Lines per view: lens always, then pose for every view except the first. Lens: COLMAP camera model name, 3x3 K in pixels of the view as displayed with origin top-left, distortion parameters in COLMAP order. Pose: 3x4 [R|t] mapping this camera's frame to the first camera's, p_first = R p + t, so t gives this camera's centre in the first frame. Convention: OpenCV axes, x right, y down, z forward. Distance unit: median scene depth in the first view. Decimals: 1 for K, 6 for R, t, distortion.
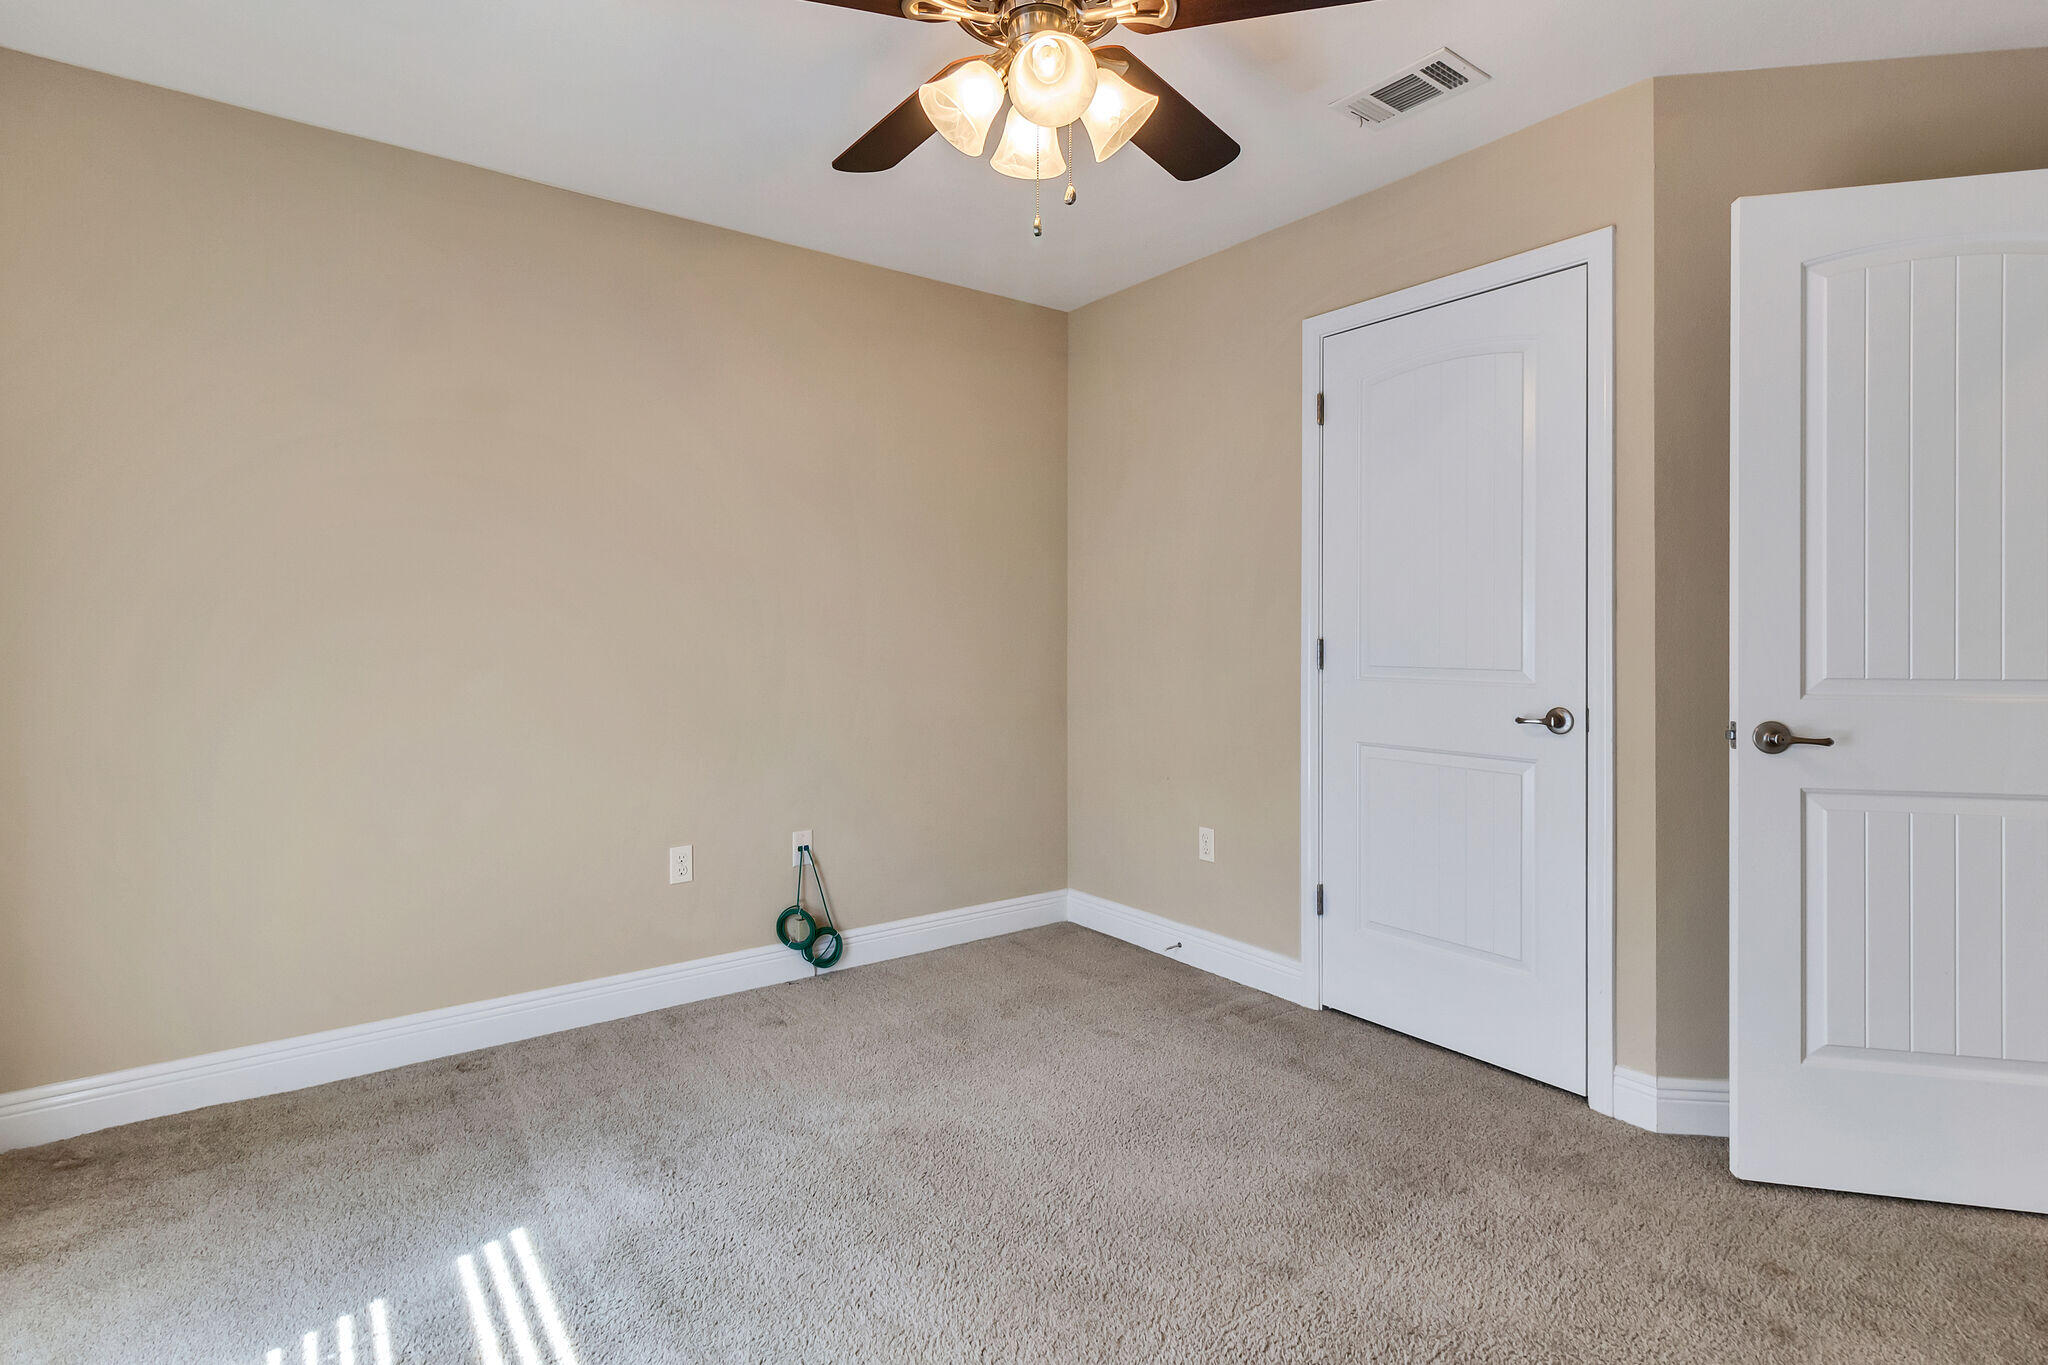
lens RADIAL K [[998.2, 0, 1053.6], [0, 998.2, 636.0], [0, 0, 1]] dist [-0.005364, -0.000717]
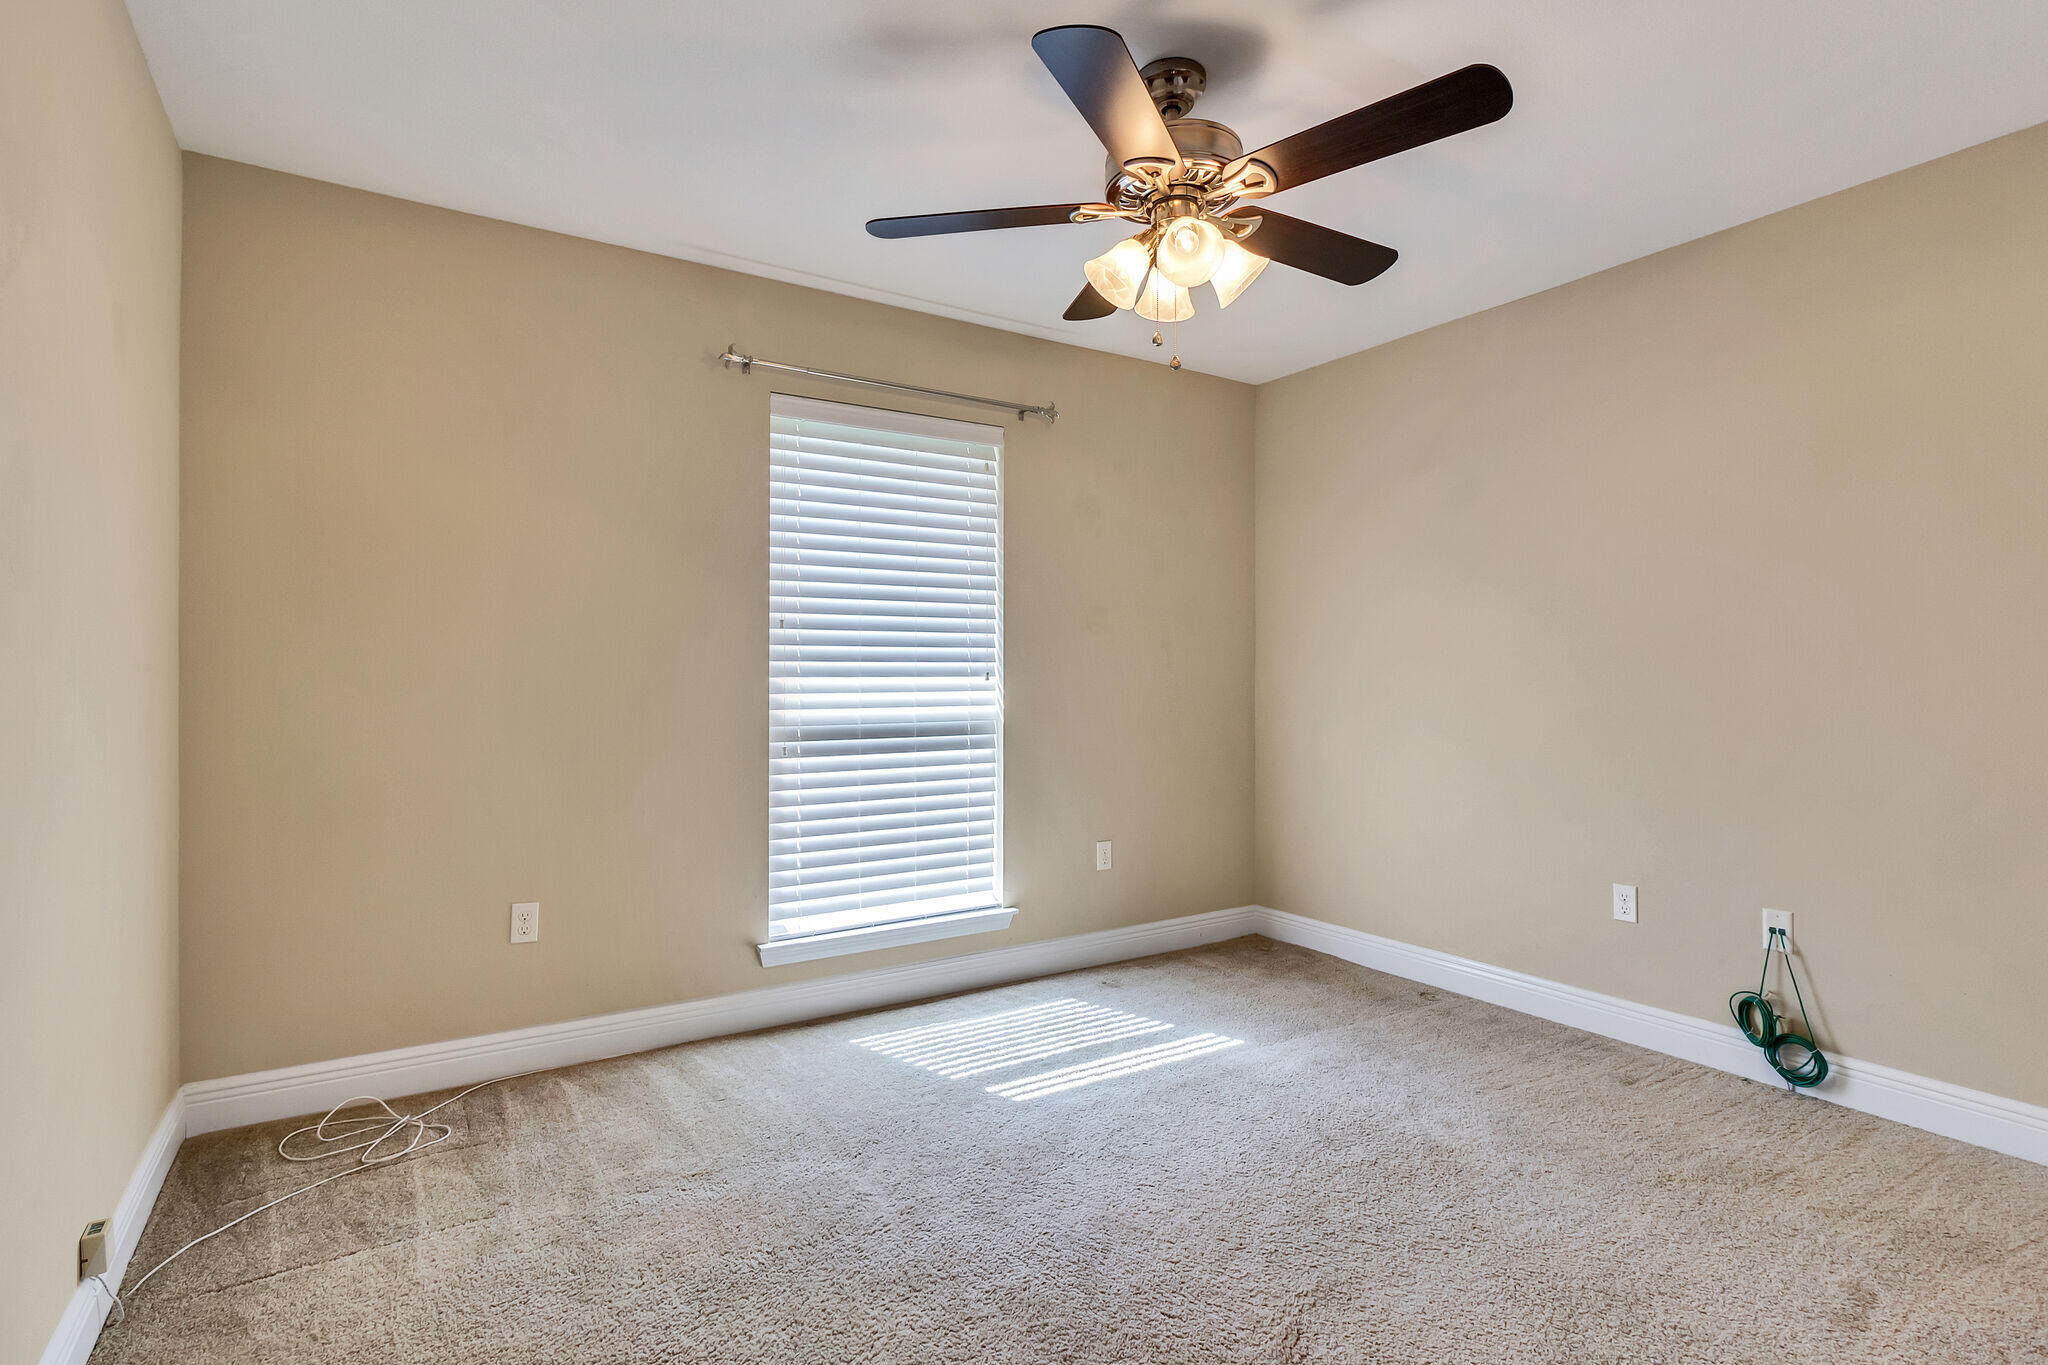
lens RADIAL K [[1009.7, 0, 1024.0], [0, 1009.7, 682.5], [0, 0, 1]] dist [-0.002331, 0.000041]
pose [[-0.090649, 0.003876, -0.995875, 0.834693], [-0.001044, 0.999992, 0.003987, 0.003381], [0.995882, 0.001401, -0.090645, 0.584133]]
